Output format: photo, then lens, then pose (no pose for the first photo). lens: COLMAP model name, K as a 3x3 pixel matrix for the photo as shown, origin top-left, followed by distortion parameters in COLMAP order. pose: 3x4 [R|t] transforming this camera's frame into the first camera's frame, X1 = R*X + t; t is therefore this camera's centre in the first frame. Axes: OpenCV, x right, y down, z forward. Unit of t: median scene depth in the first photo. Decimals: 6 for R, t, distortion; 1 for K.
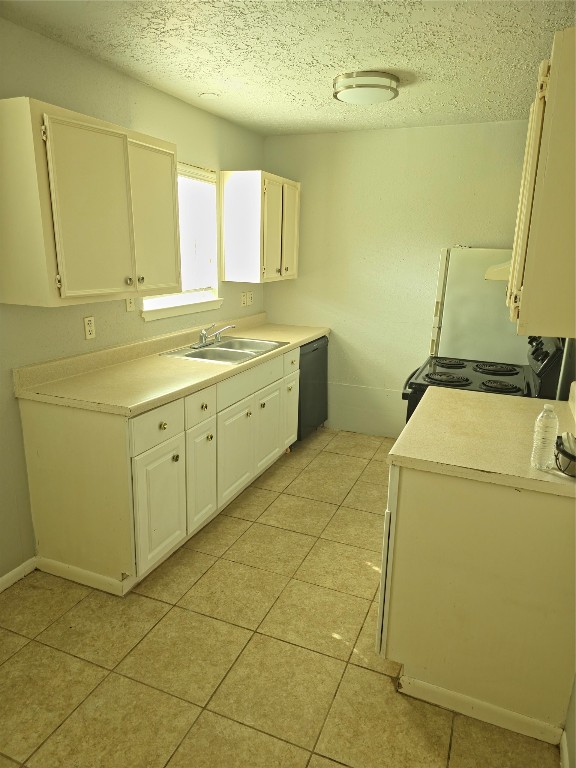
lens RADIAL K [[516.5, 0, 288.0], [0, 516.5, 384.0], [0, 0, 1]] dist [0.101946, -0.058865]
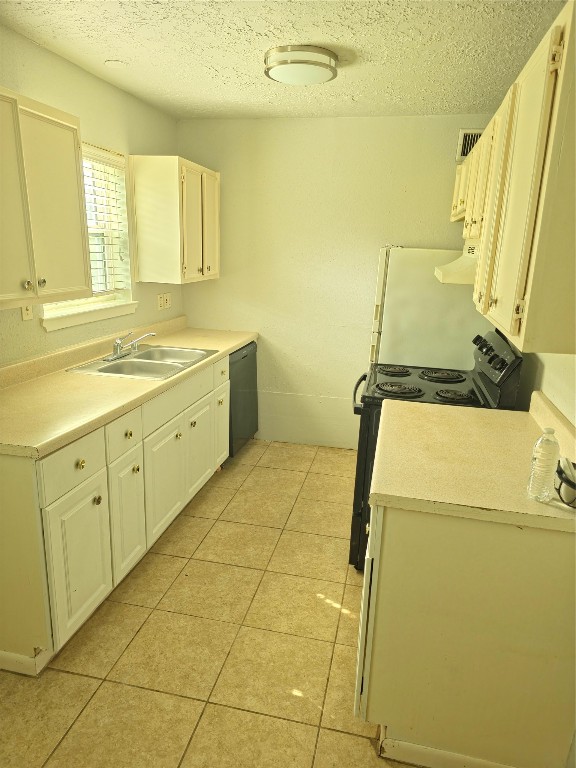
lens RADIAL K [[528.2, 0, 290.8], [0, 528.2, 396.2], [0, 0, 1]] dist [0.078697, -0.050211]
pose [[0.985102, -0.038729, 0.167552, -0.044270], [0.035085, 0.999080, 0.024657, -0.028960], [-0.168353, -0.018411, 0.985555, 0.105127]]
